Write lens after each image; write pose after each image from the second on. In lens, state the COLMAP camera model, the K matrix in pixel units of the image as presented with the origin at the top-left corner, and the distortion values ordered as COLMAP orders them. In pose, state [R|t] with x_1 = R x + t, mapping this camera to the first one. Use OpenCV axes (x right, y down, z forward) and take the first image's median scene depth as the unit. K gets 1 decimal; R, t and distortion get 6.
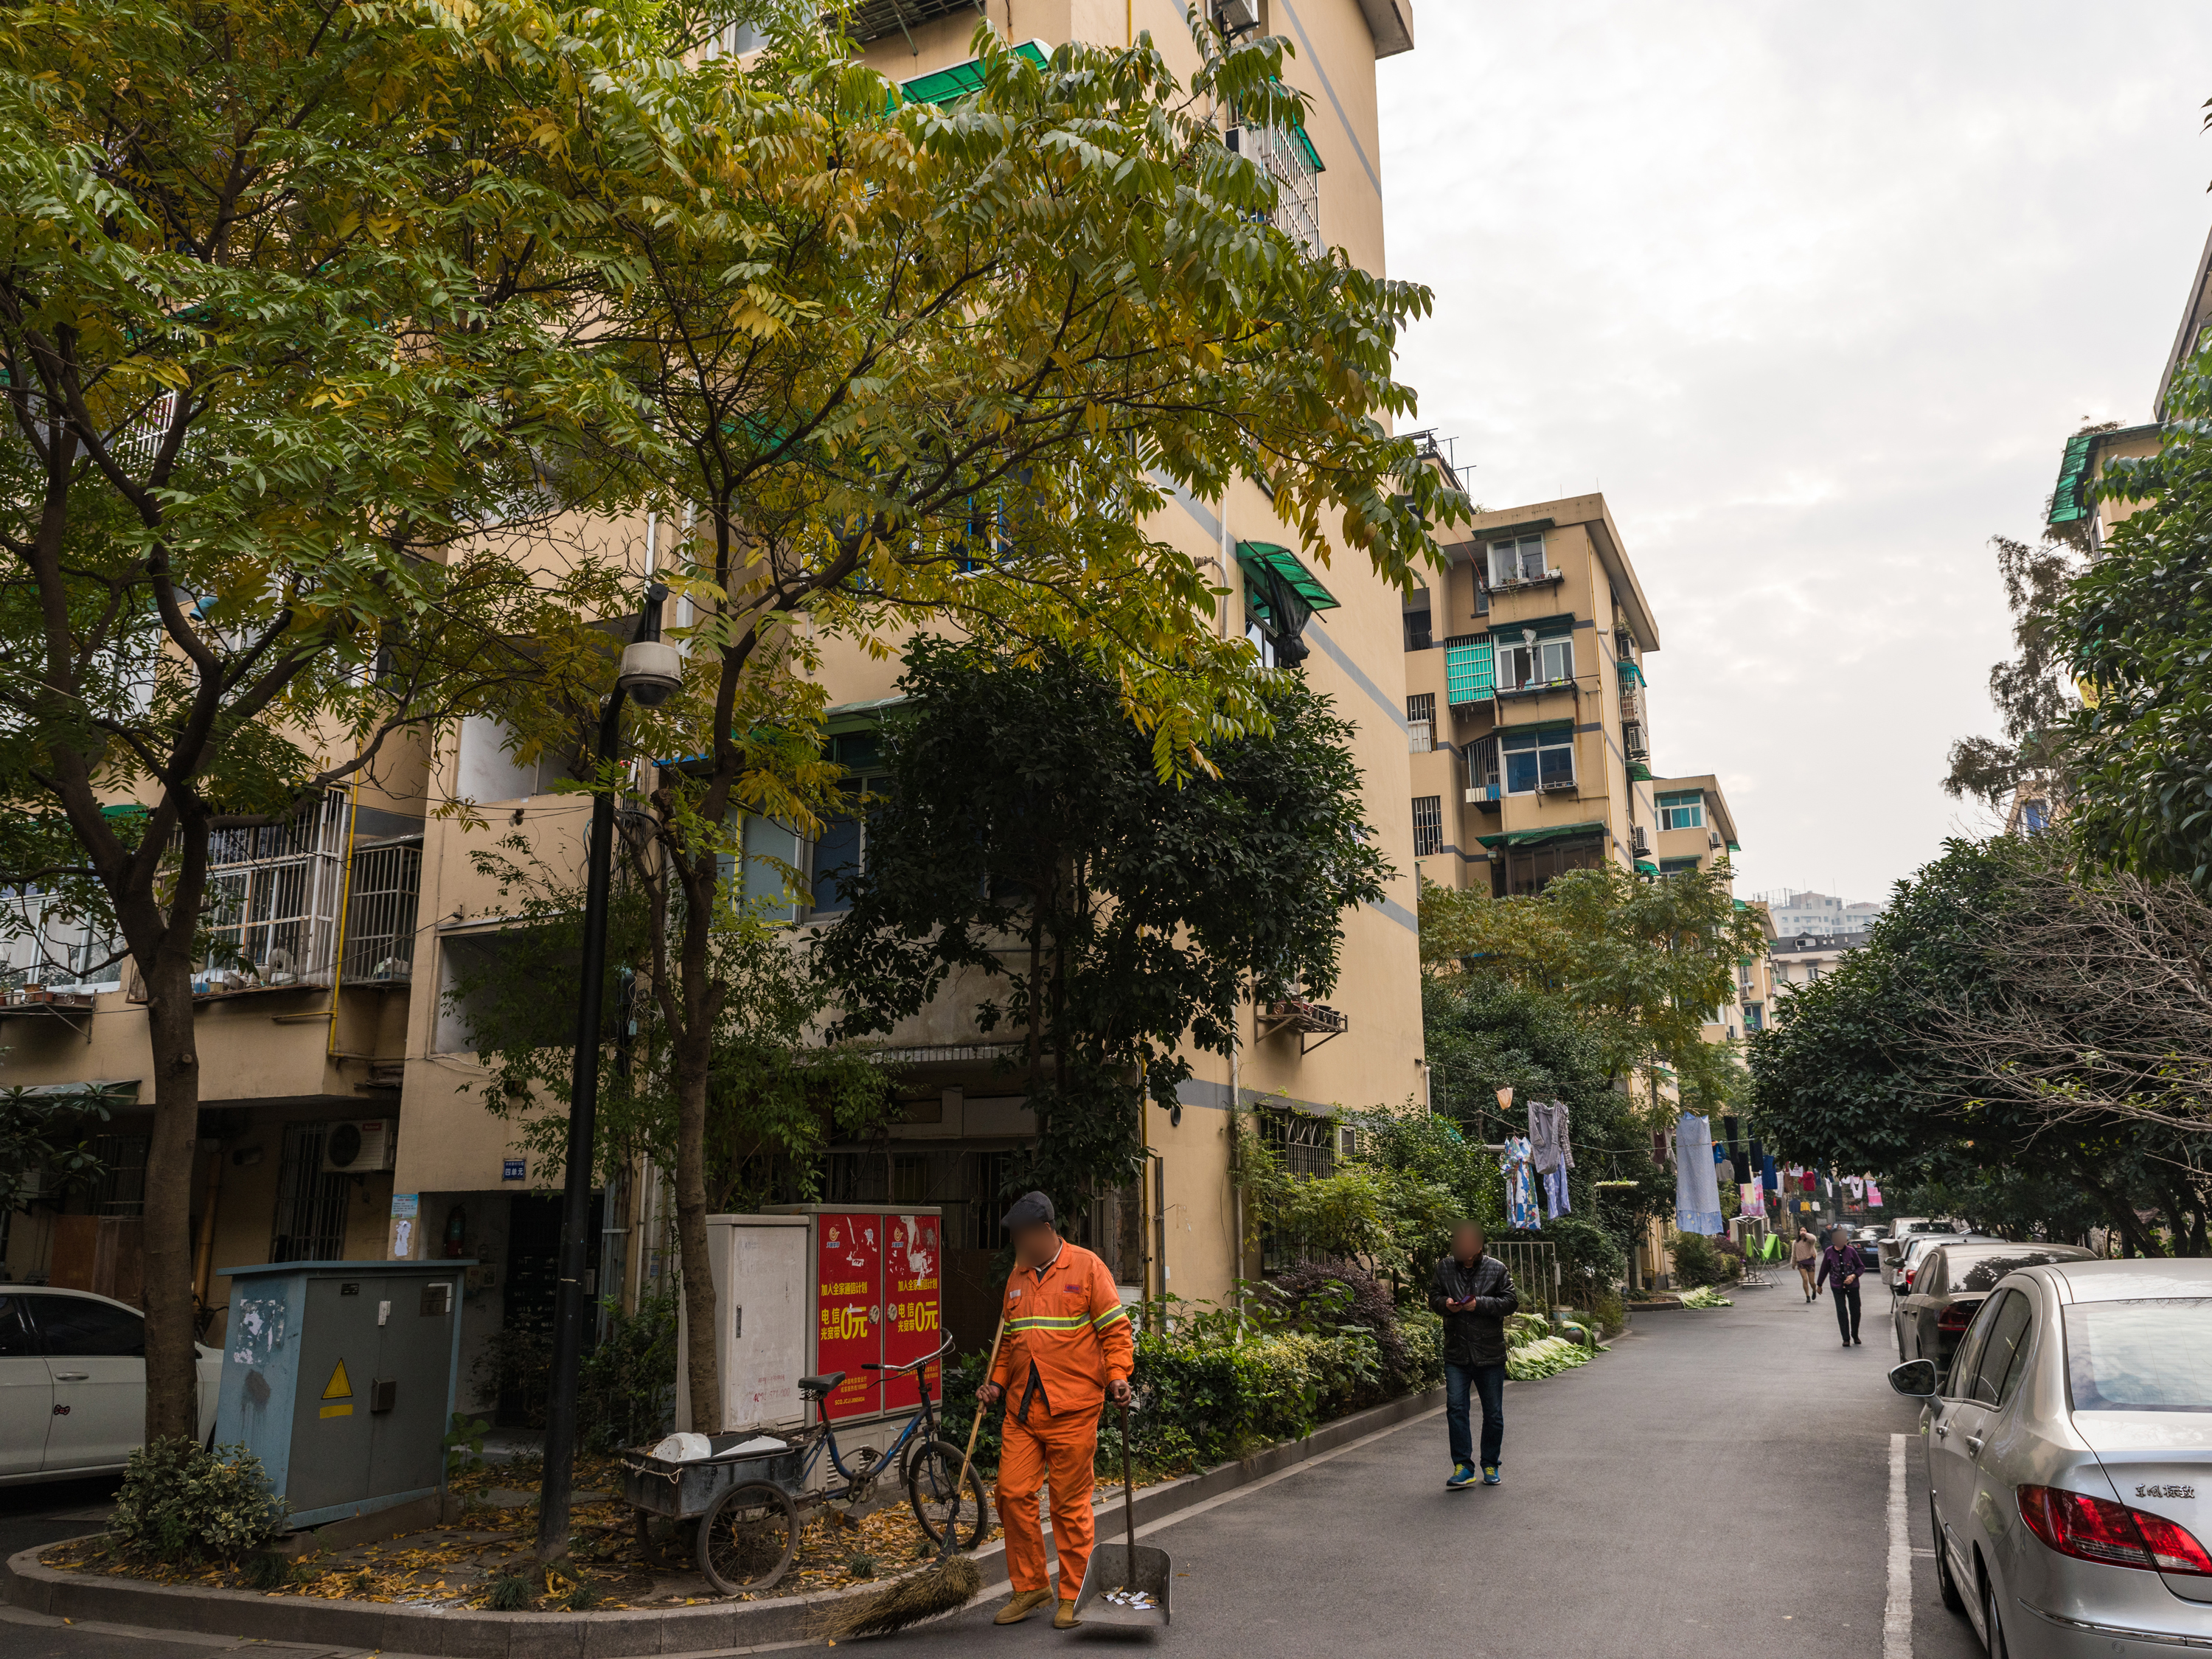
lens RADIAL K [[1671.3, 0, 1106.0], [0, 1671.3, 829.5], [0, 0, 1]] dist [0.009010, -0.010156]
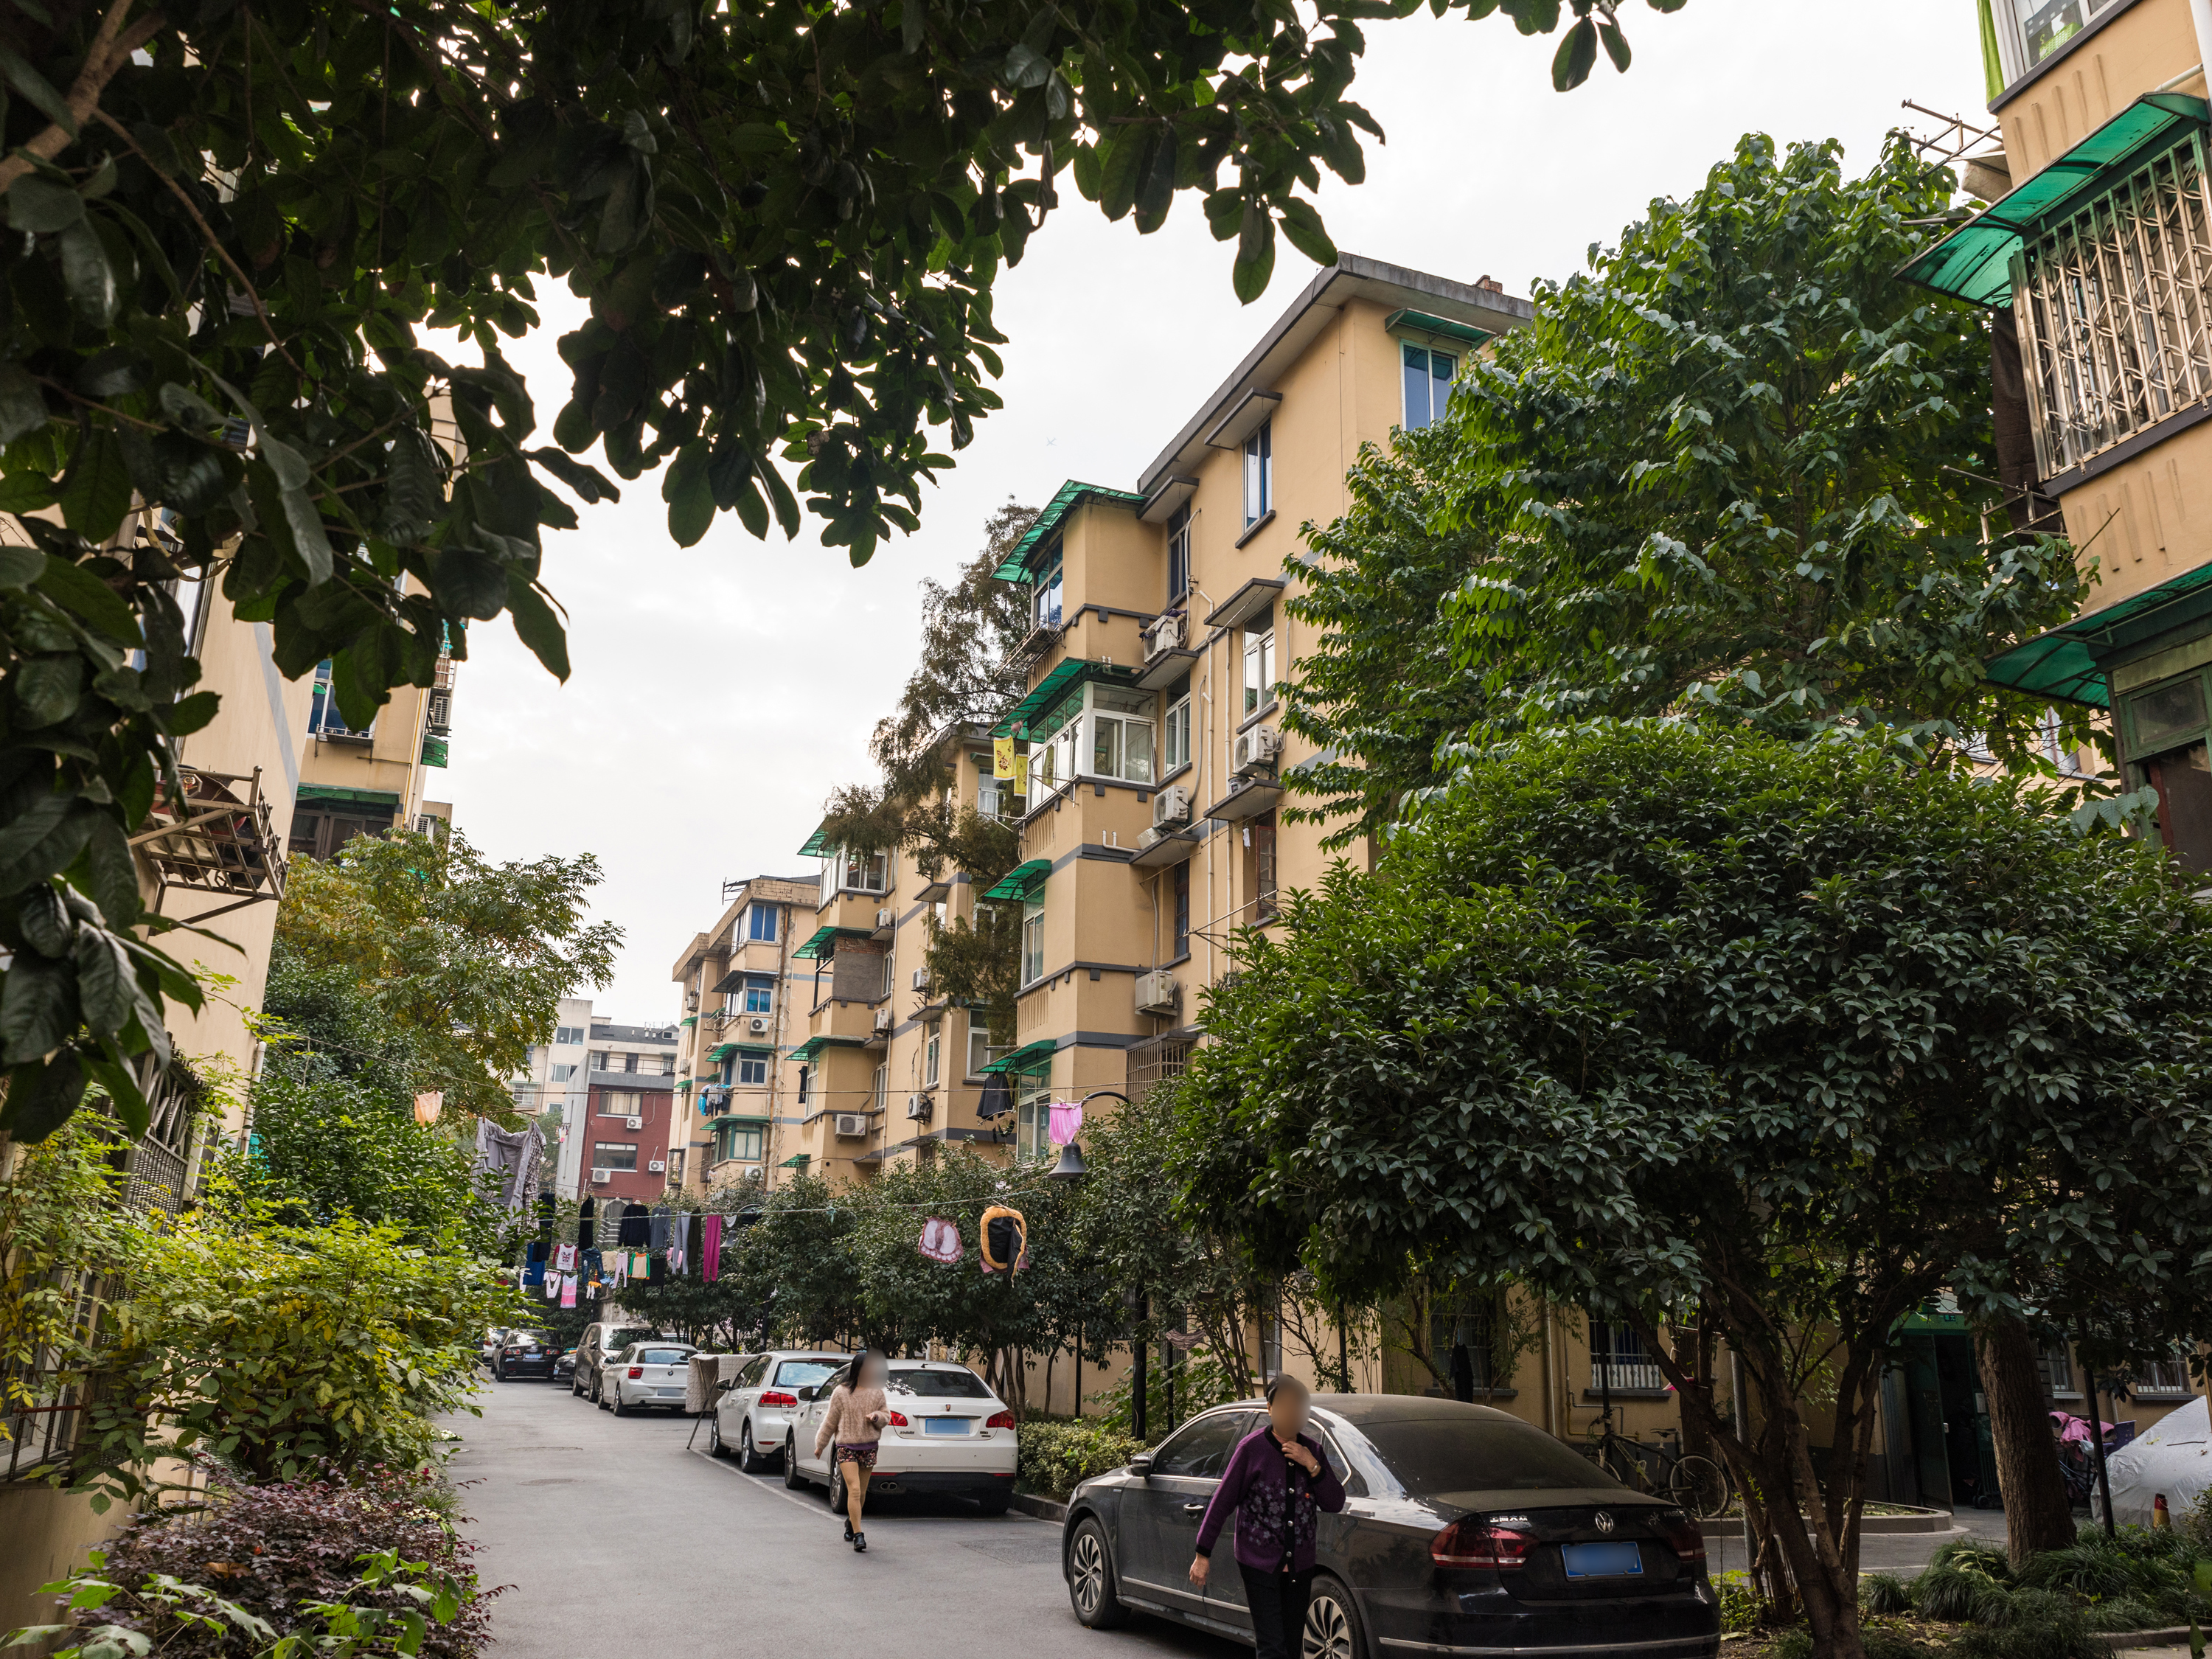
lens RADIAL K [[1671.3, 0, 1106.0], [0, 1671.3, 829.5], [0, 0, 1]] dist [0.009010, -0.010156]
pose [[0.689153, 0.221710, 0.689864, -0.004111], [-0.185473, 0.974298, -0.127839, 0.046525], [-0.700476, -0.039851, 0.712562, 0.214336]]
